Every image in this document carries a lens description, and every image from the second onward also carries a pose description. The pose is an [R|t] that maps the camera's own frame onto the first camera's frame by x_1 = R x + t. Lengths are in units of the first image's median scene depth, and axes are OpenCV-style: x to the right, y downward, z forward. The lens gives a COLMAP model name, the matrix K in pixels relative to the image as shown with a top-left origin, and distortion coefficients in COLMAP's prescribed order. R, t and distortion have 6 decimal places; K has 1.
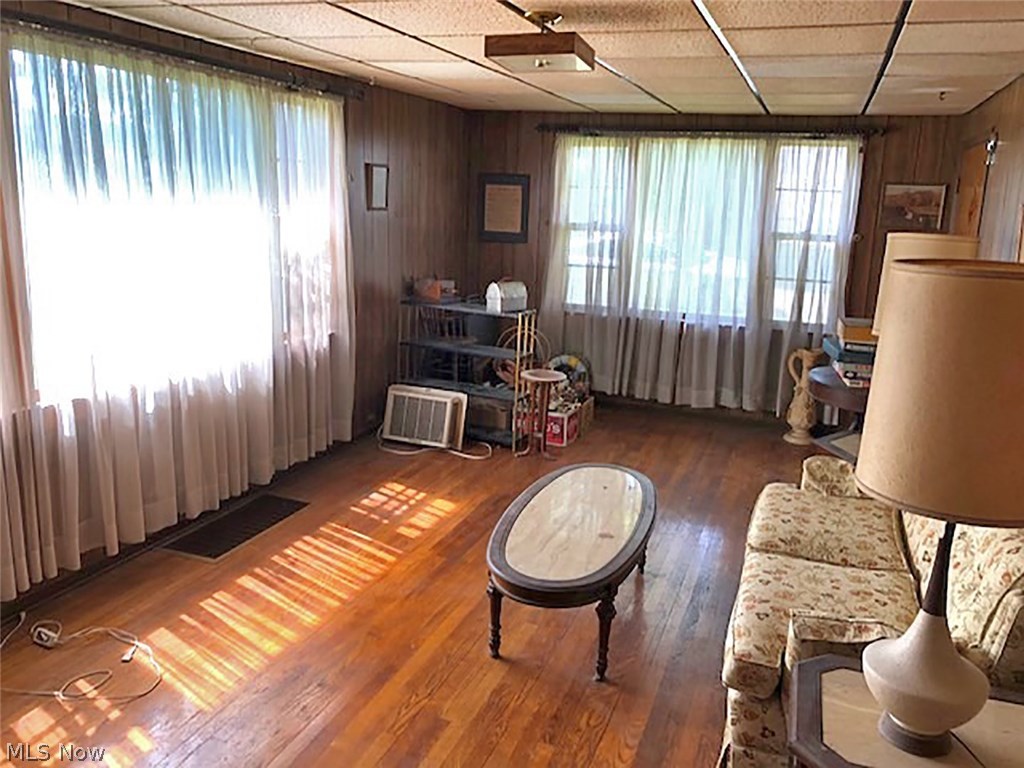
lens RADIAL K [[845.2, 0, 512.0], [0, 845.2, 384.0], [0, 0, 1]] dist [0.001029, 0.002029]
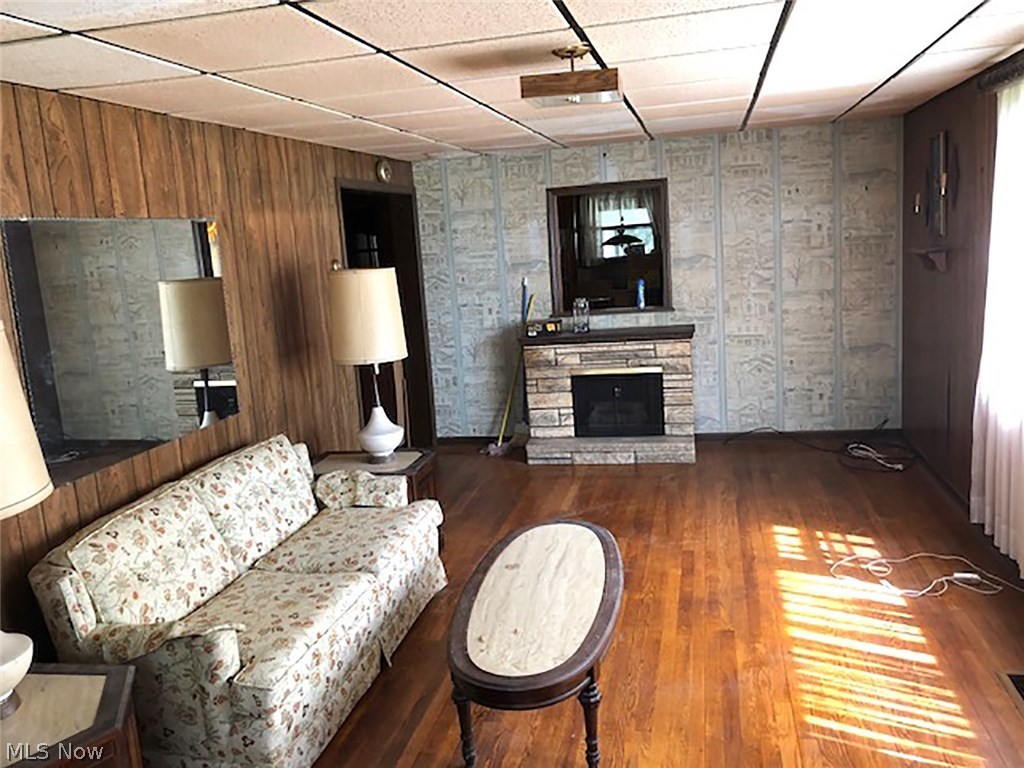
lens RADIAL K [[845.2, 0, 512.0], [0, 845.2, 384.0], [0, 0, 1]] dist [0.001029, 0.002029]
pose [[-0.991186, 0.058521, -0.118850, 0.191651], [0.008575, 0.923600, 0.383261, -0.360901], [0.132199, 0.378863, -0.915962, 1.607117]]
